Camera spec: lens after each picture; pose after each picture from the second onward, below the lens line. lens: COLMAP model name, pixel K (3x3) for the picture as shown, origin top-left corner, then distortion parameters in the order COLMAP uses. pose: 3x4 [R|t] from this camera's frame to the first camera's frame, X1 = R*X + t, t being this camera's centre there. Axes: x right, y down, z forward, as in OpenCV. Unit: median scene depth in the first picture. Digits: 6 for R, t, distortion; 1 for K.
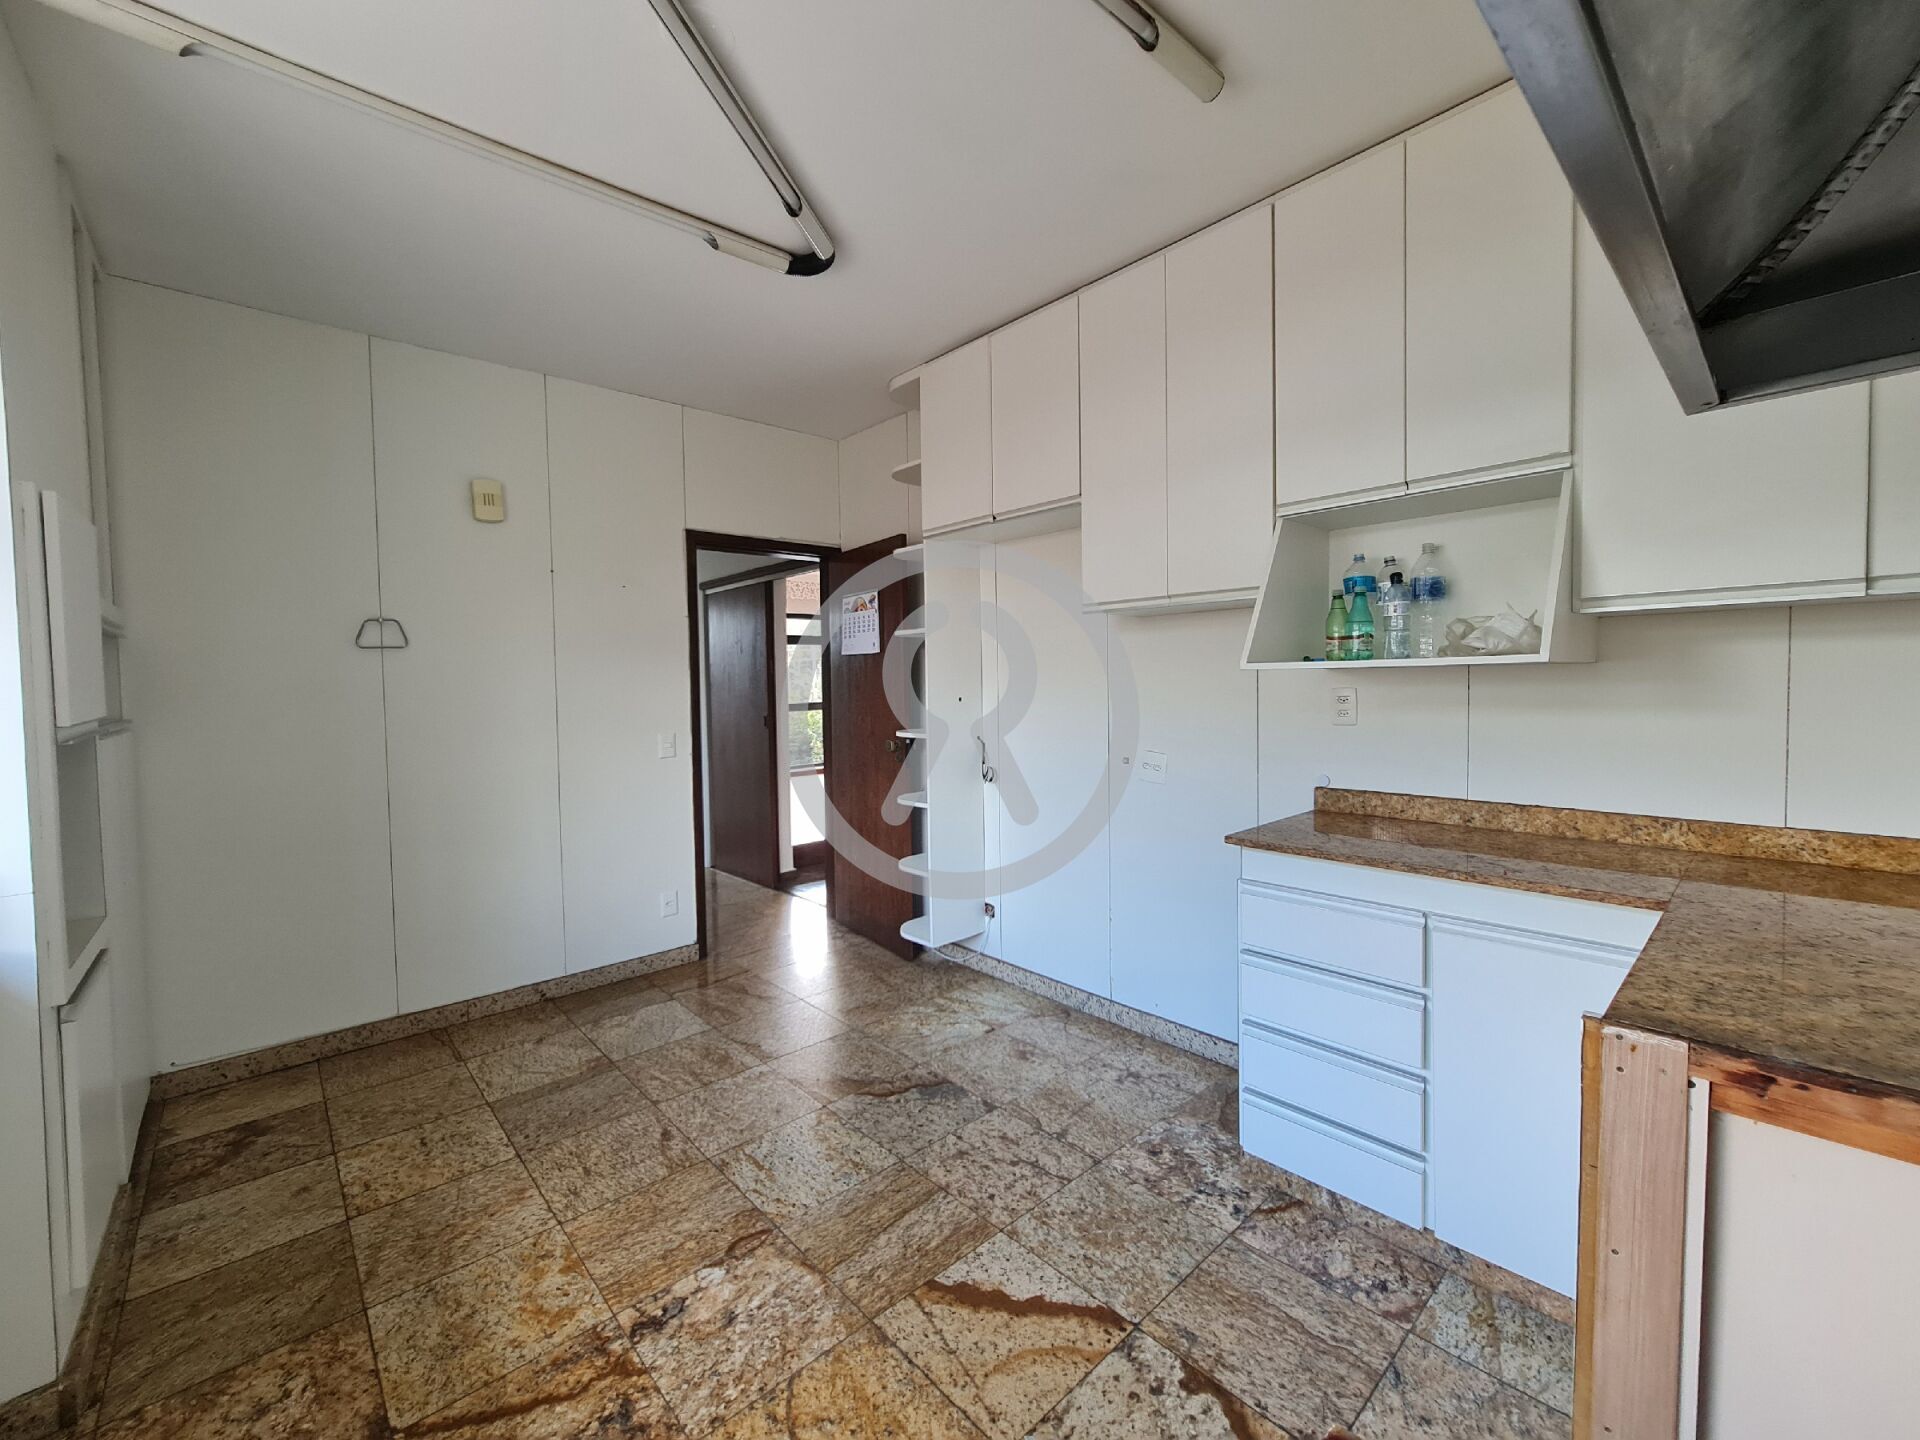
lens RADIAL K [[781.3, 0, 962.1], [0, 781.3, 712.9], [0, 0, 1]] dist [-0.001956, 0.000943]
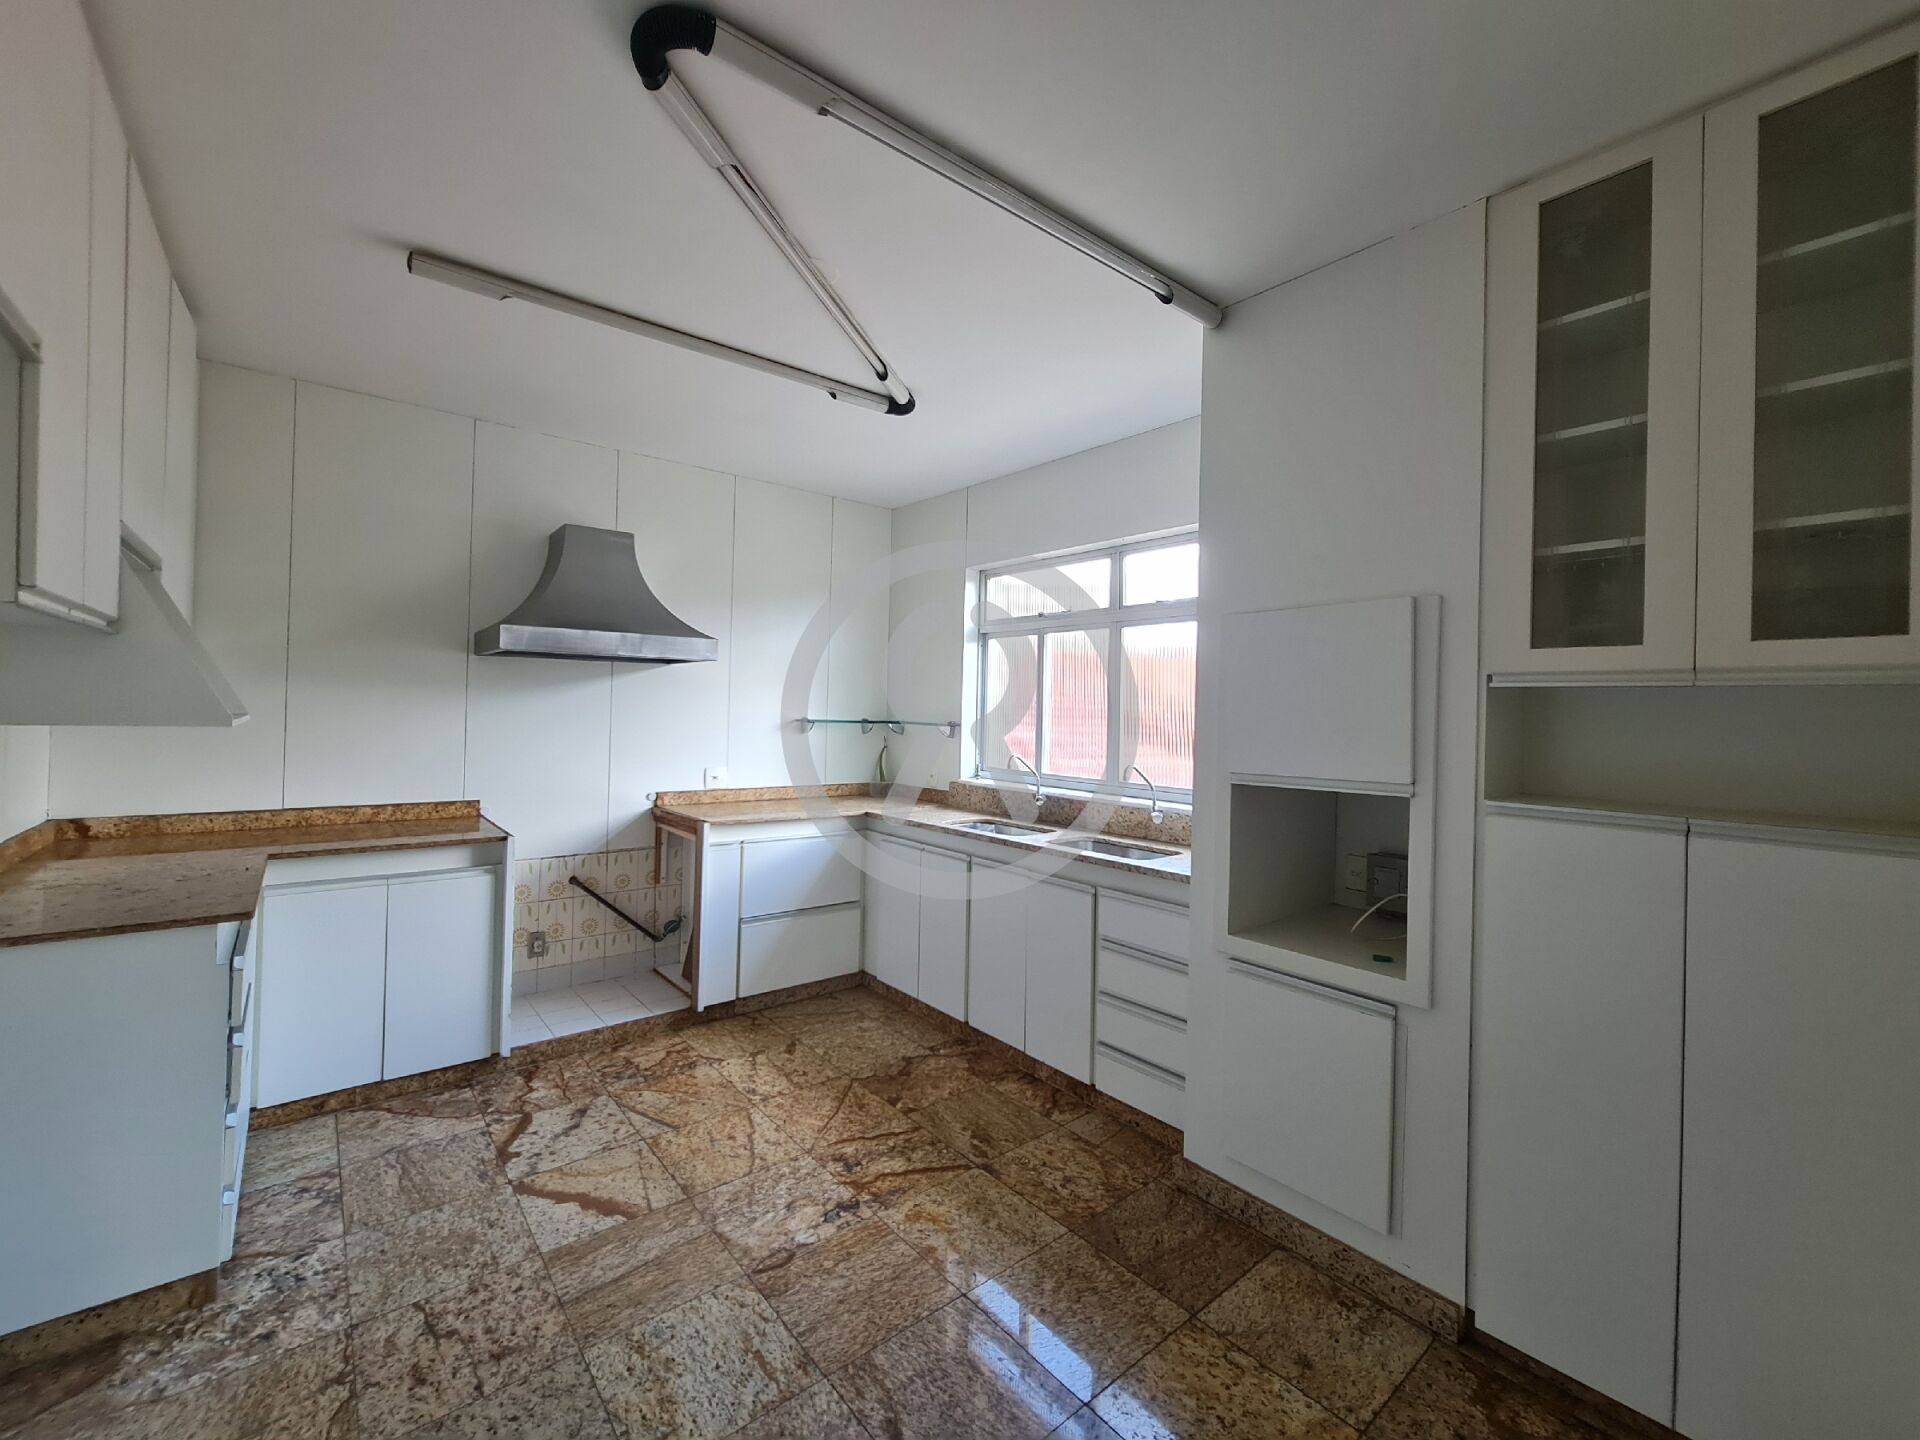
lens RADIAL K [[781.3, 0, 957.6], [0, 781.3, 711.7], [0, 0, 1]] dist [-0.001956, 0.000943]
pose [[-0.998760, -0.007120, 0.049280, -0.605184], [-0.005224, 0.999245, 0.038486, -0.128239], [-0.049517, 0.038181, -0.998043, 2.146277]]
